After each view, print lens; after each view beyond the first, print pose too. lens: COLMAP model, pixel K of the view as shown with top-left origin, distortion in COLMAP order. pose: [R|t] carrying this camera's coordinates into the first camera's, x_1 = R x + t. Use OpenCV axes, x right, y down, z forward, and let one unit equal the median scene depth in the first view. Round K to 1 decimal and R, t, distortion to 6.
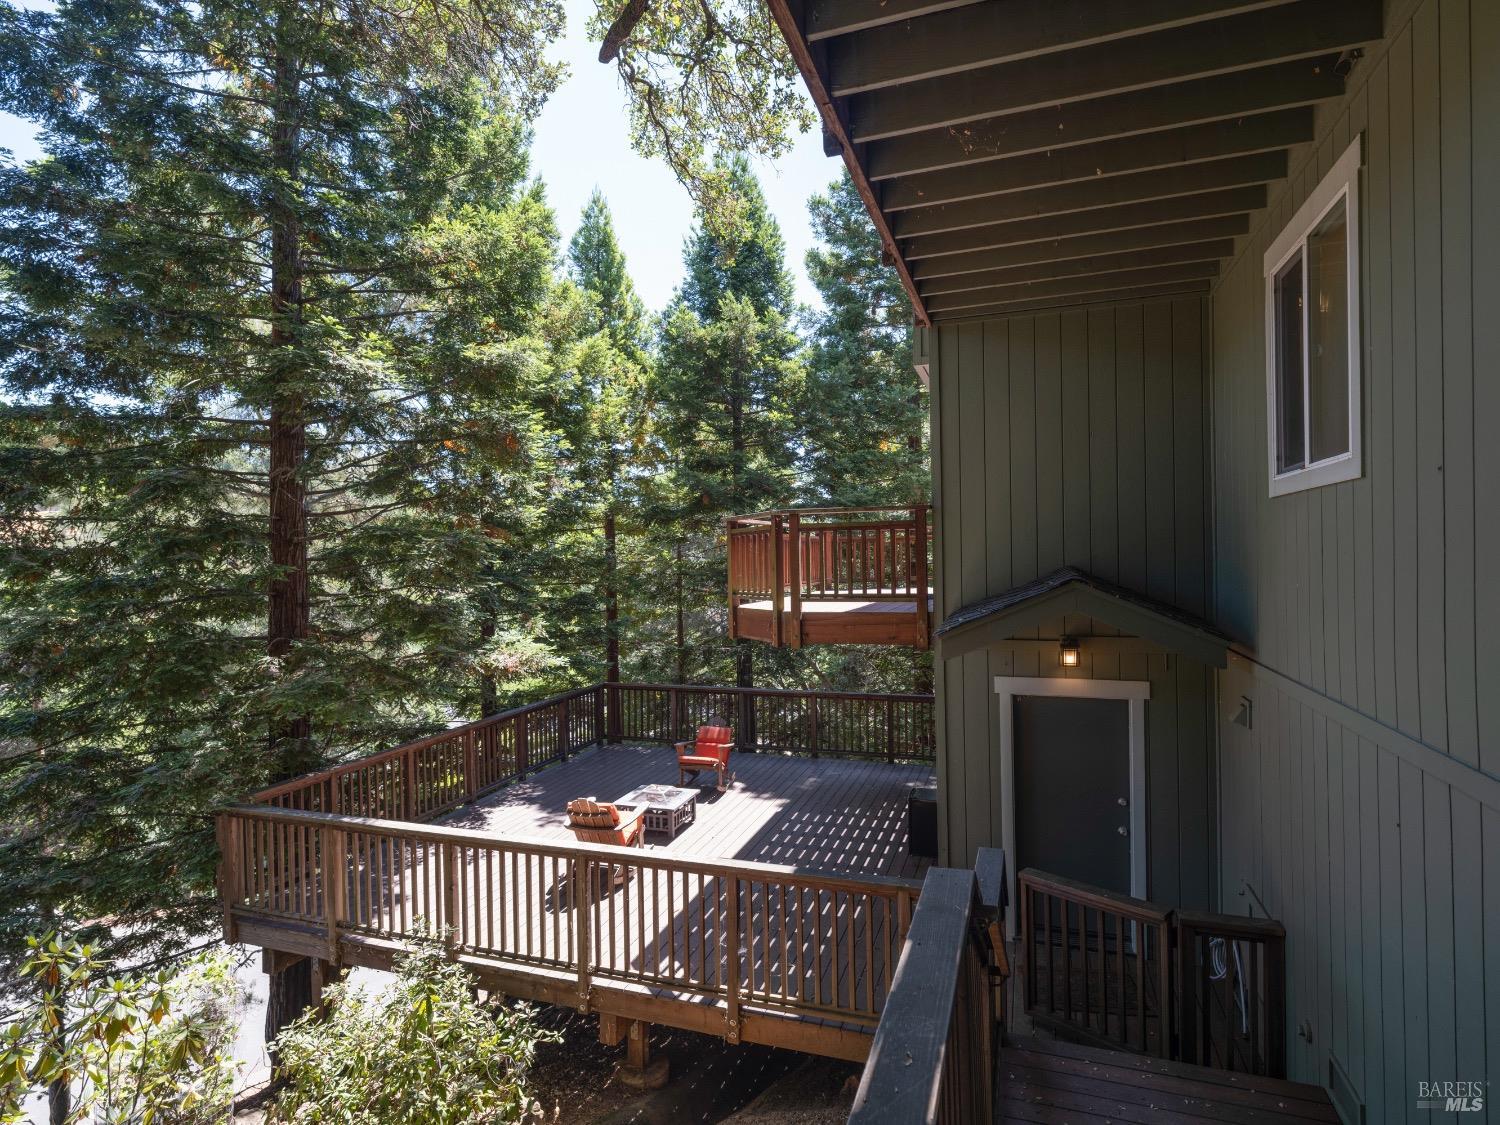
lens RADIAL K [[797.5, 0, 750.2], [0, 797.5, 565.8], [0, 0, 1]] dist [0.003809, -0.001167]
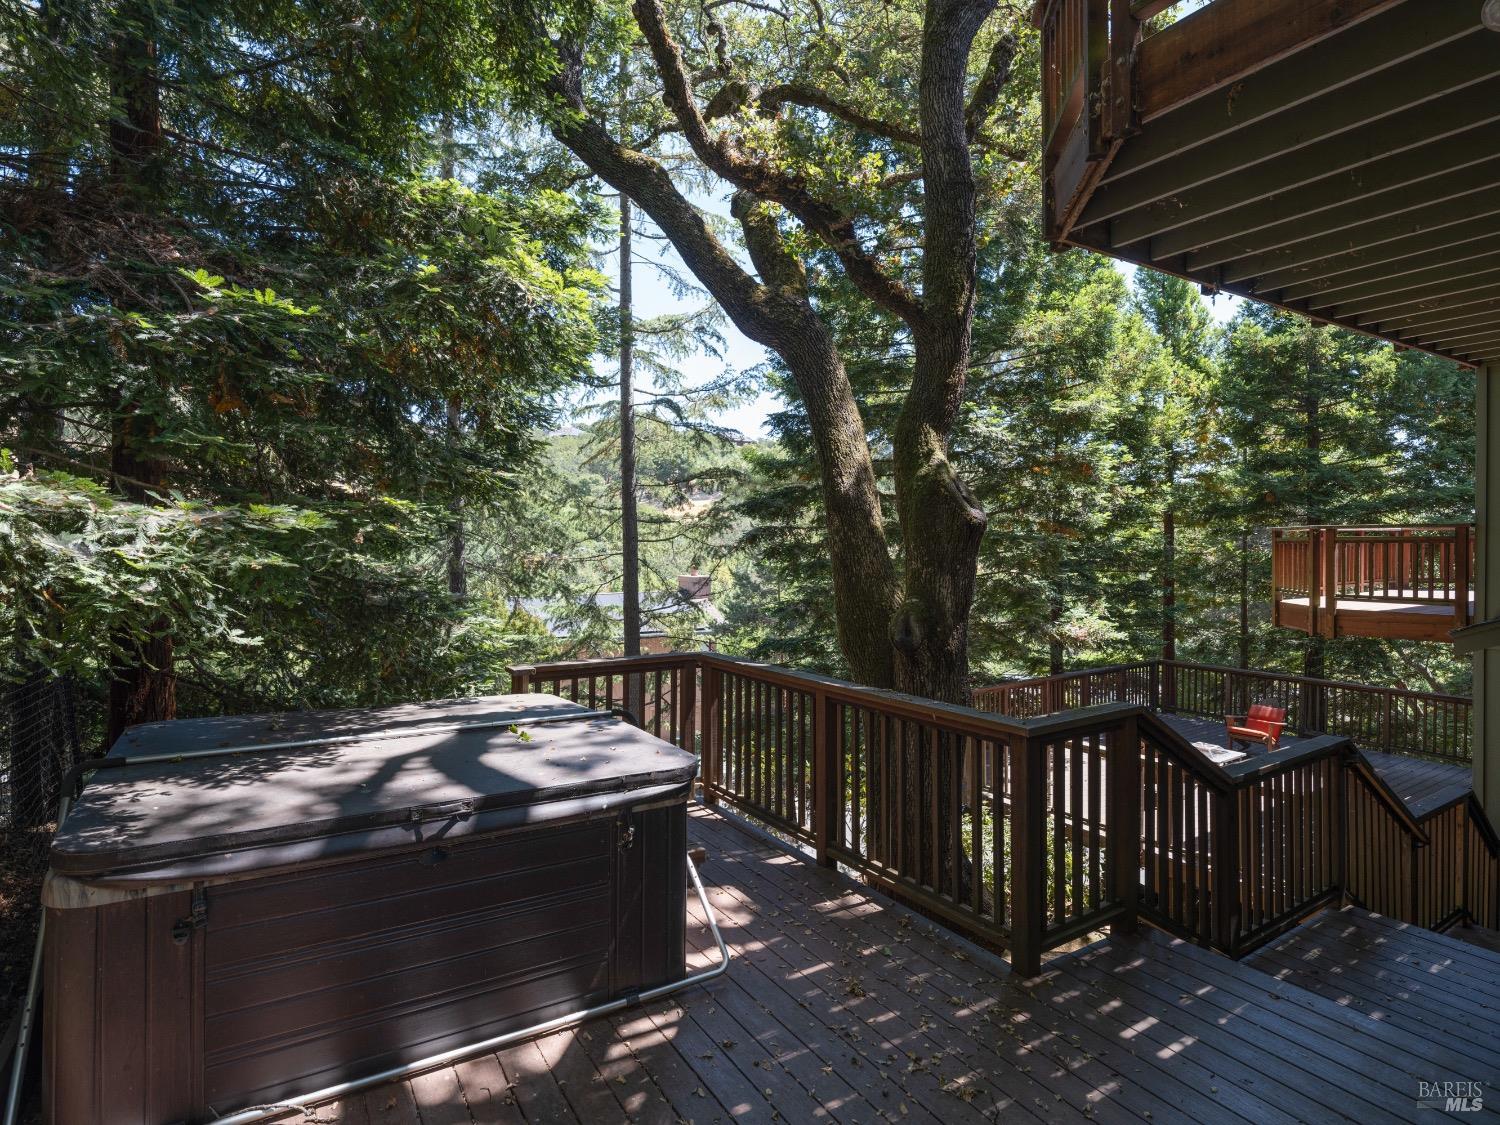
lens RADIAL K [[797.5, 0, 750.3], [0, 797.5, 558.9], [0, 0, 1]] dist [0.003809, -0.001167]
pose [[0.789357, 0.024817, -0.613433, 0.058945], [-0.012588, 0.999627, 0.024243, -0.020891], [0.613806, -0.011415, 0.789375, -0.293443]]
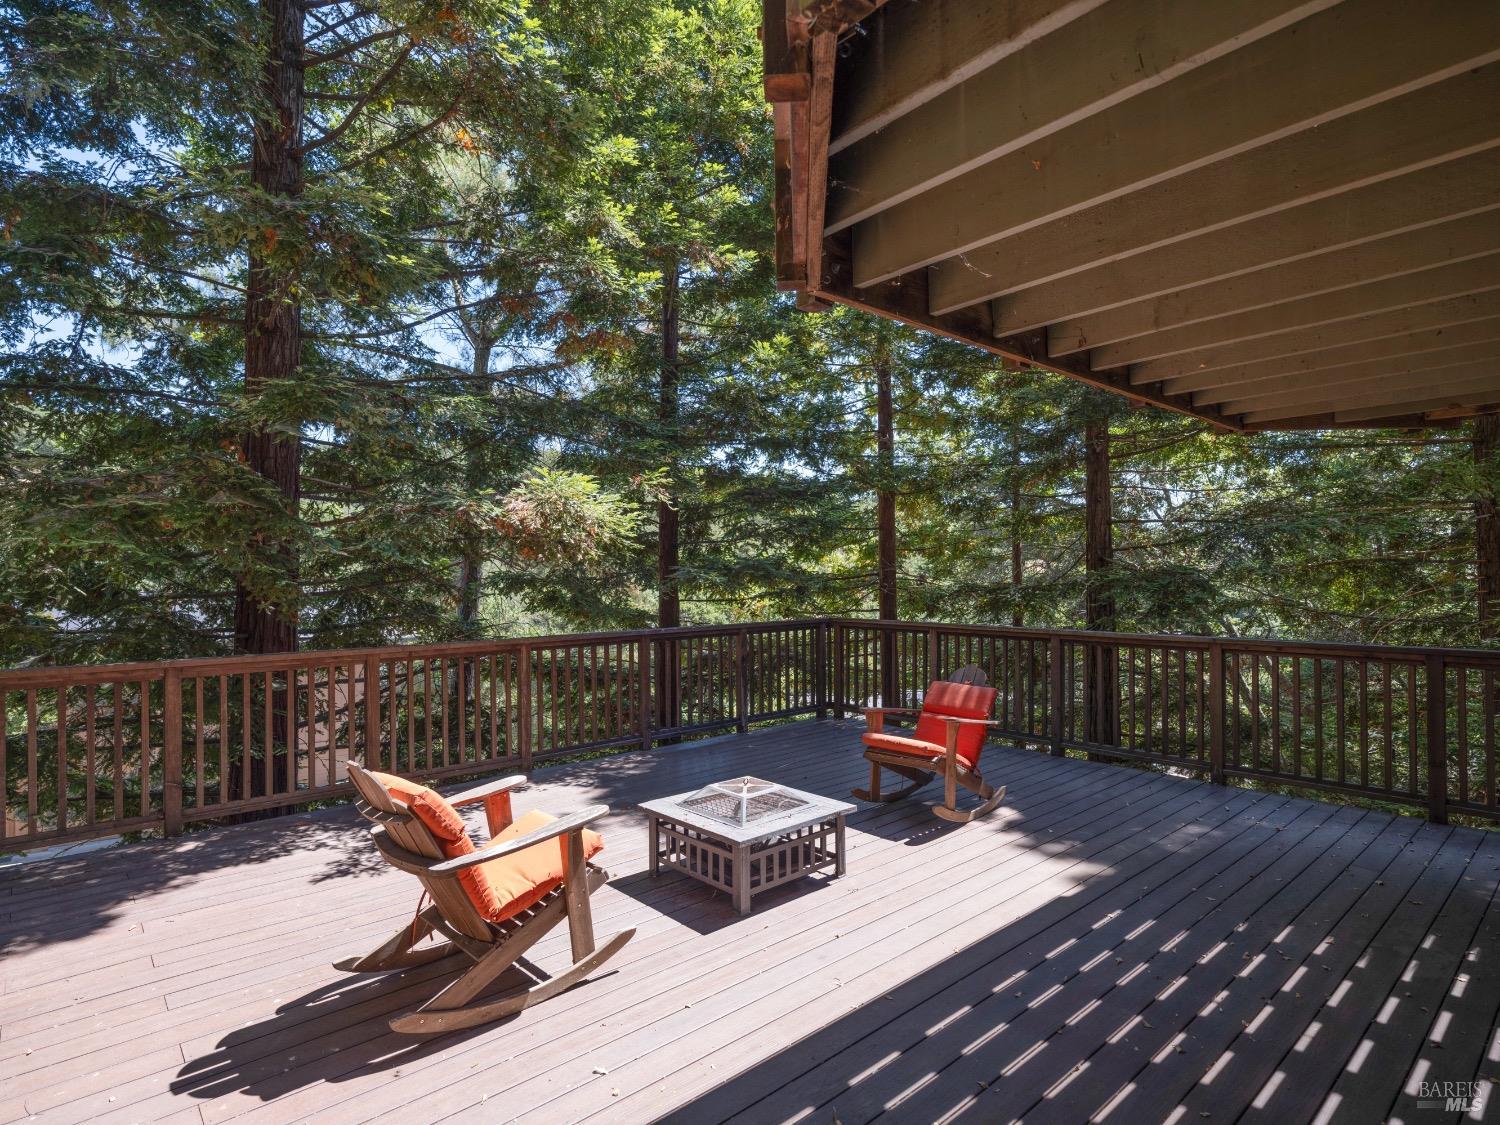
lens RADIAL K [[797.5, 0, 750.6], [0, 797.5, 567.7], [0, 0, 1]] dist [0.003809, -0.001167]
pose [[0.874595, 0.008134, -0.484785, 0.068585], [-0.015170, 0.999829, -0.010592, 0.125931], [0.484616, 0.016618, 0.874569, 0.471056]]
